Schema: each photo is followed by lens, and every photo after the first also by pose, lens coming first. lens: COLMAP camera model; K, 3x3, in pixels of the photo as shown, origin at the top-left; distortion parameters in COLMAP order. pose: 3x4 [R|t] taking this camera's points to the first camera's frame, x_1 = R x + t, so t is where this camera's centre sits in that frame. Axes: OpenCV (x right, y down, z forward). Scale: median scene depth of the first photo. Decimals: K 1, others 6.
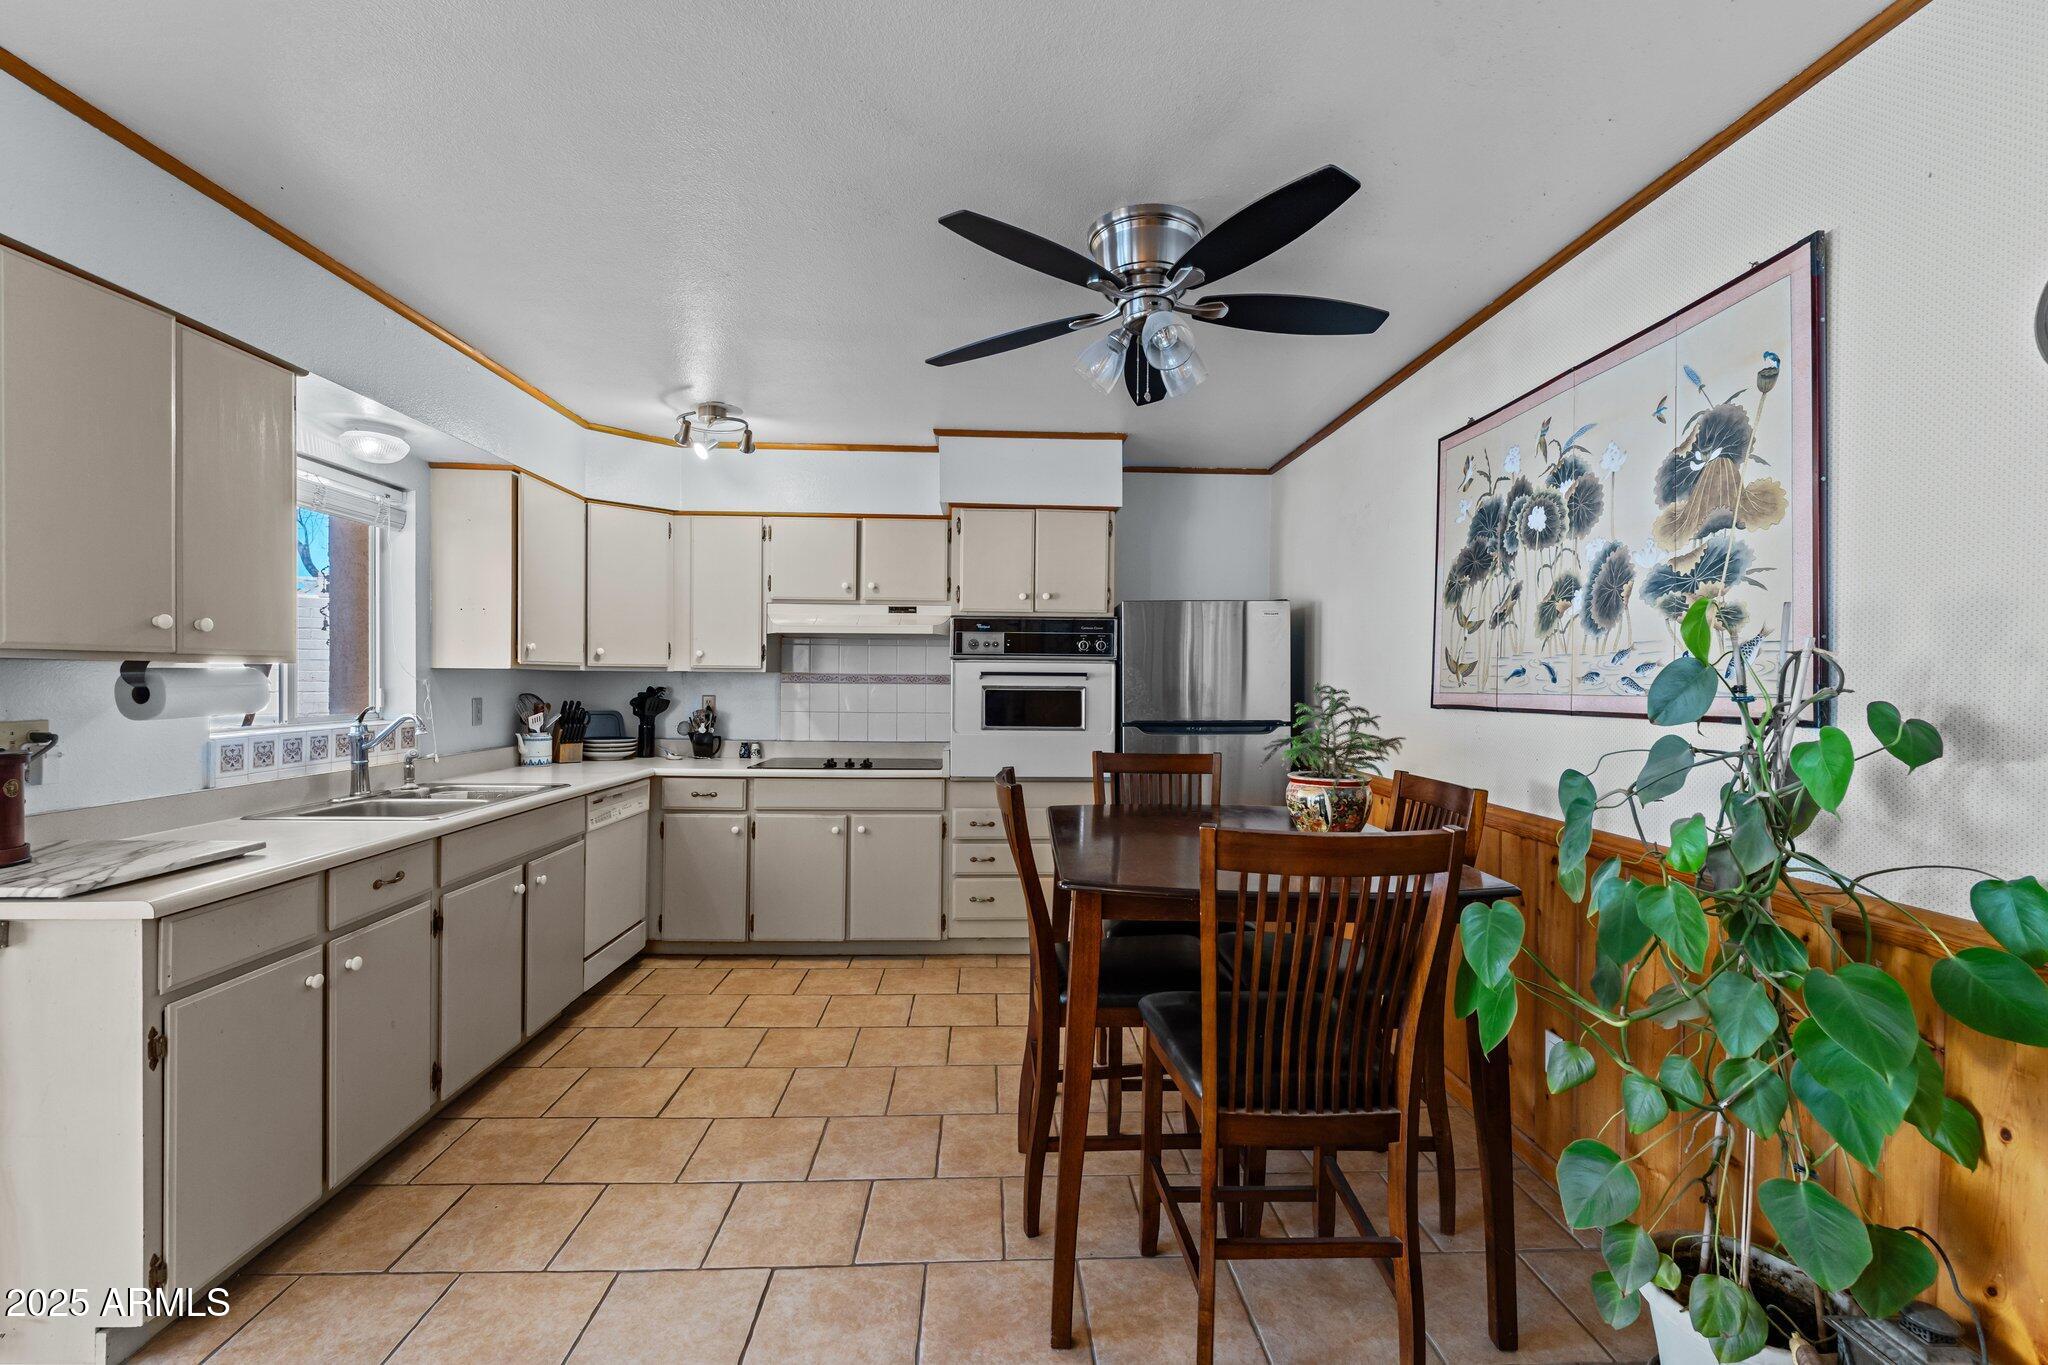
lens RADIAL K [[889.3, 0, 1025.9], [0, 889.3, 688.2], [0, 0, 1]] dist [0.002264, 0.000025]
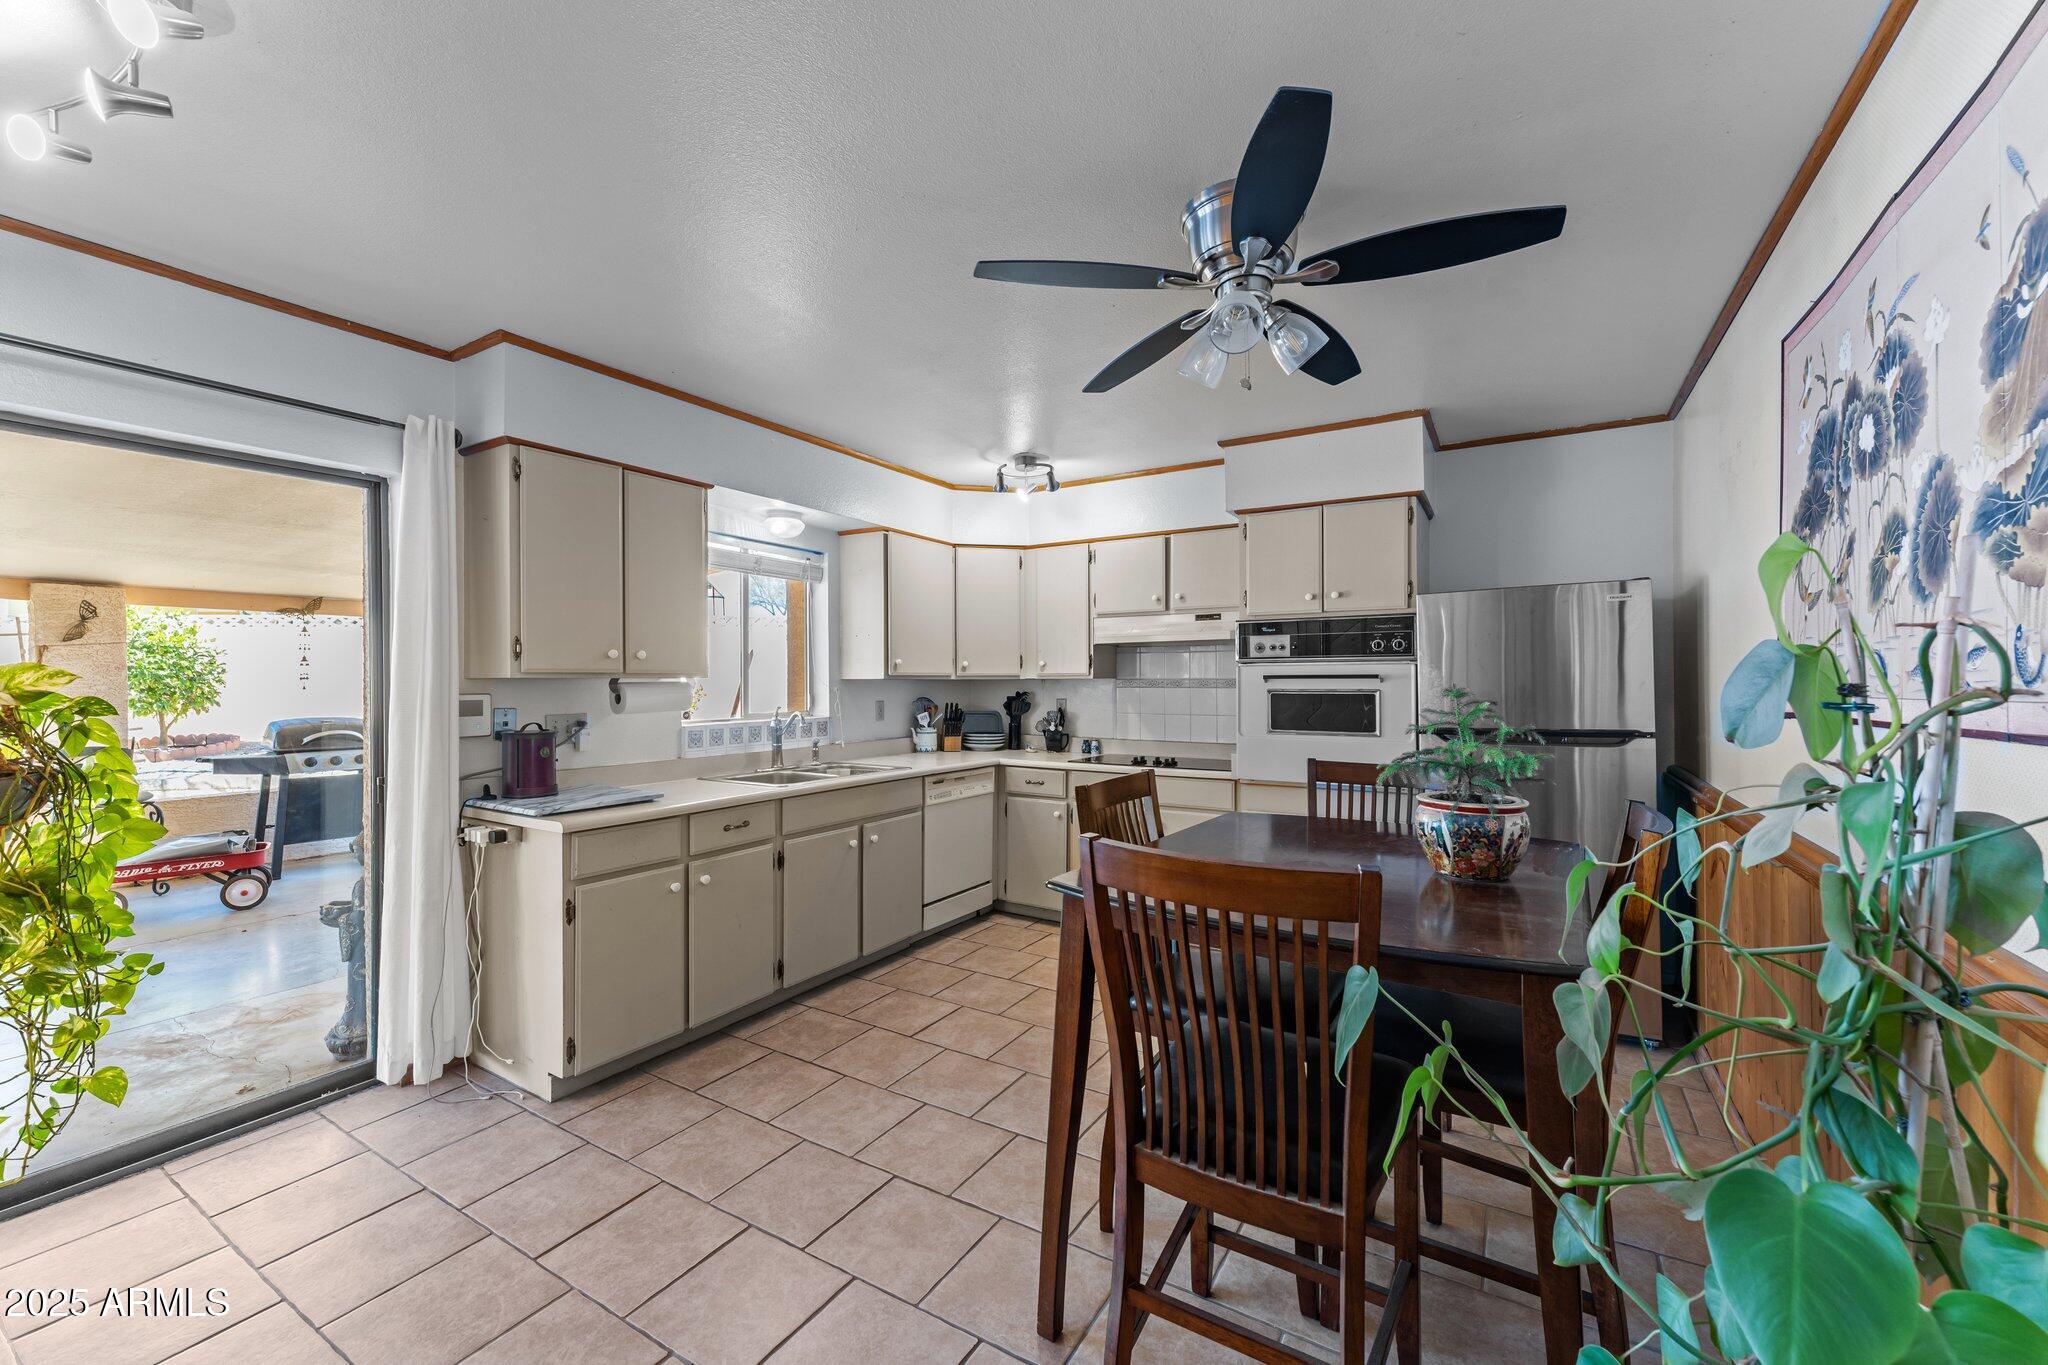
lens RADIAL K [[818.0, 0, 1024.0], [0, 818.0, 682.5], [0, 0, 1]] dist [-0.001179, -0.000682]
pose [[0.827820, -0.010976, -0.560887, 0.292845], [0.004664, 0.999909, -0.012684, 0.000203], [0.560975, 0.007885, 0.827795, 0.107500]]
